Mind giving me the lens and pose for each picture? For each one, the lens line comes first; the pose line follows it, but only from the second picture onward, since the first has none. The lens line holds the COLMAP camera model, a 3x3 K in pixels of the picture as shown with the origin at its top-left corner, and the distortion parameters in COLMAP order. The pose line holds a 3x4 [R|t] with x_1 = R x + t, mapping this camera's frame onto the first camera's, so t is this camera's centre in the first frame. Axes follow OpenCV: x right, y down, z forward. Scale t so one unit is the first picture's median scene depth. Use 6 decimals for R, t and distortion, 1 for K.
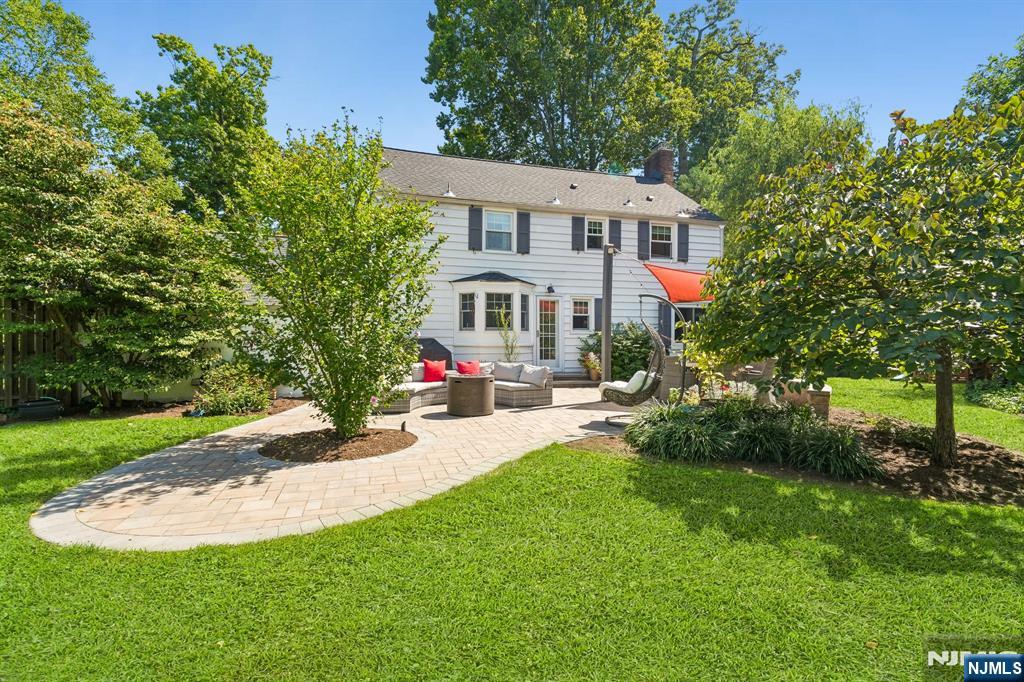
lens RADIAL K [[499.1, 0, 510.8], [0, 499.1, 345.5], [0, 0, 1]] dist [0.021593, -0.003172]
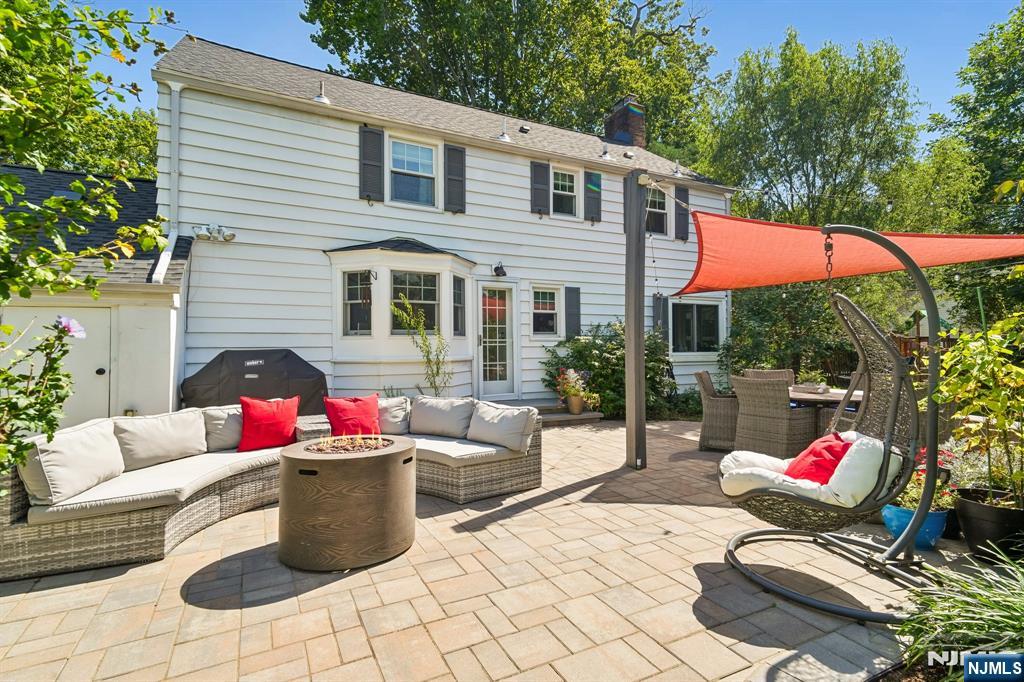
lens RADIAL K [[499.1, 0, 571.0], [0, 499.1, 345.9], [0, 0, 1]] dist [0.021593, -0.003172]
pose [[0.957079, -0.007321, 0.289736, -0.018563], [0.012890, 0.999767, -0.017315, -0.004464], [-0.289542, 0.020306, 0.956950, 0.363418]]
